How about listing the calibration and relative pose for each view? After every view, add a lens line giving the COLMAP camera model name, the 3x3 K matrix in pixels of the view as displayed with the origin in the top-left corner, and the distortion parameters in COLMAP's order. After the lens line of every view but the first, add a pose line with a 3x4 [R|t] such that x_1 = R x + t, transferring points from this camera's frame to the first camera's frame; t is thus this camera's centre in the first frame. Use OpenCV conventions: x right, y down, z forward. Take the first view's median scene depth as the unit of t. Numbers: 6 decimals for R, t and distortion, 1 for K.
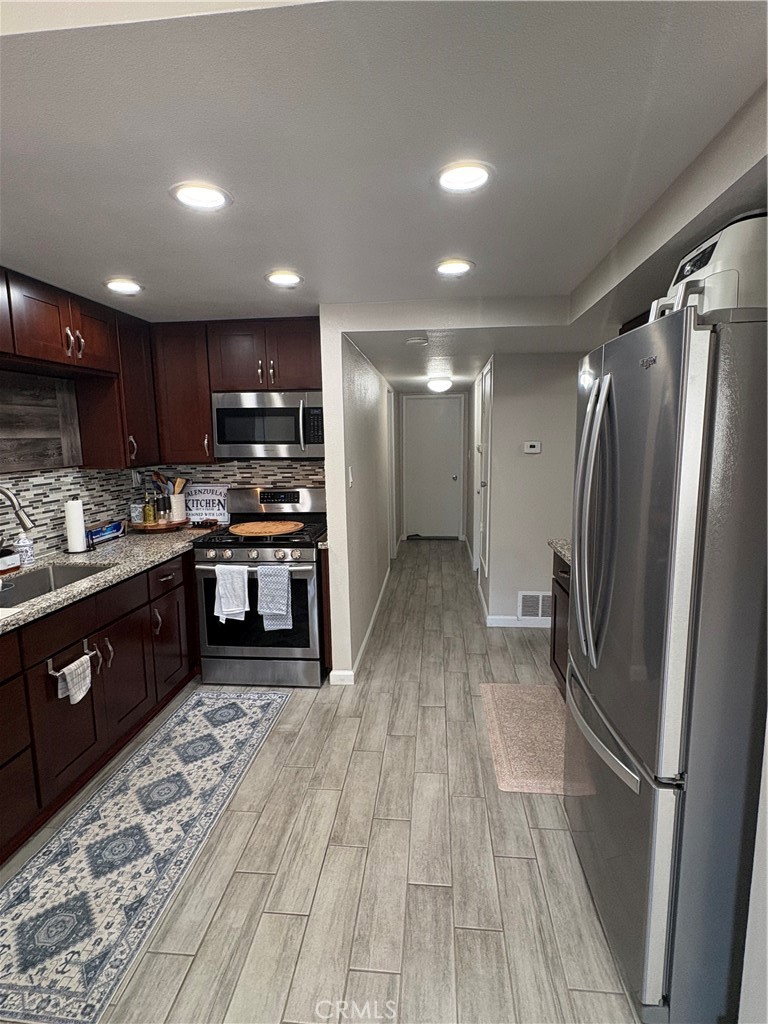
lens RADIAL K [[525.1, 0, 384.0], [0, 525.1, 512.0], [0, 0, 1]] dist [-0.001732, -0.000084]
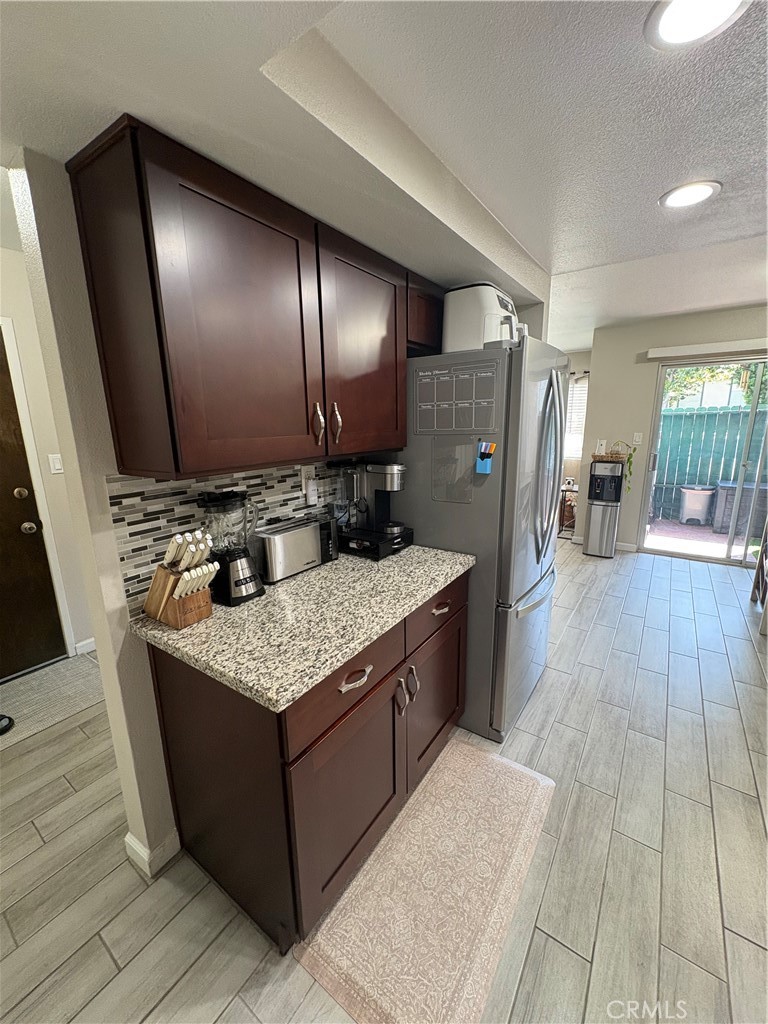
lens RADIAL K [[407.8, 0, 384.0], [0, 407.8, 512.0], [0, 0, 1]] dist [-0.001526, 0.000625]
pose [[-0.871786, -0.077739, 0.483680, 0.148922], [0.099819, 0.938427, 0.330742, -0.186750], [-0.479610, 0.336616, -0.810348, 1.385526]]
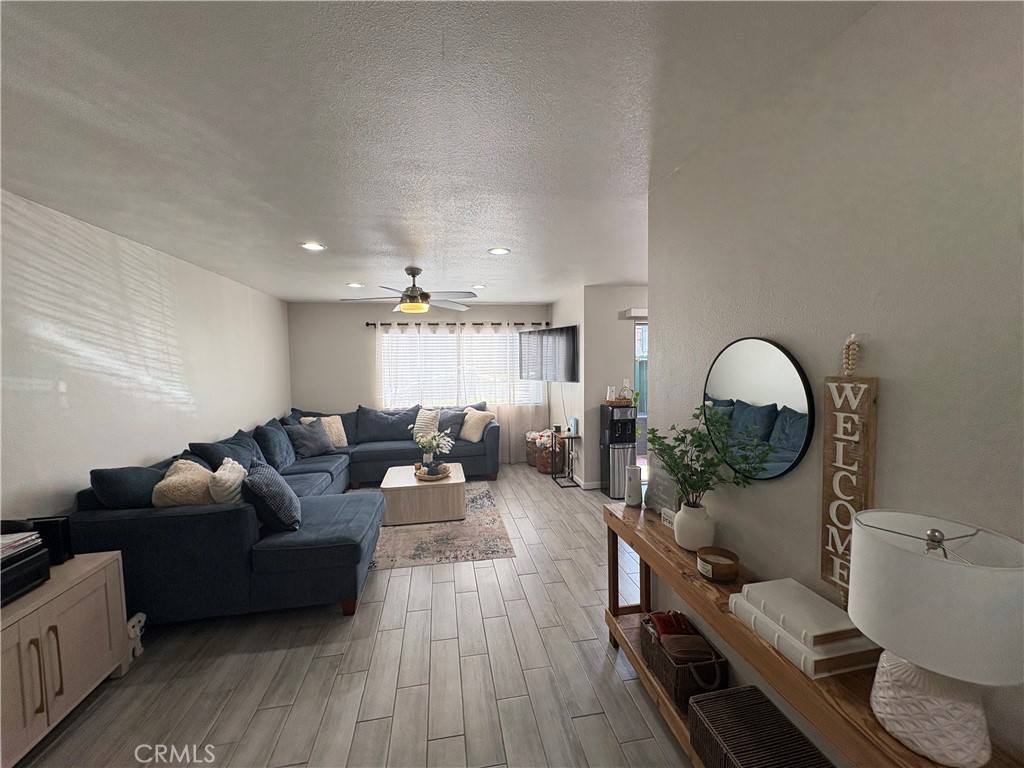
lens RADIAL K [[407.8, 0, 511.3], [0, 407.8, 382.9], [0, 0, 1]] dist [-0.001526, 0.000625]
pose [[-0.962709, 0.044204, -0.266905, 1.091117], [-0.009331, 0.980549, 0.196053, -0.181943], [0.270379, 0.191232, -0.943570, 1.057248]]
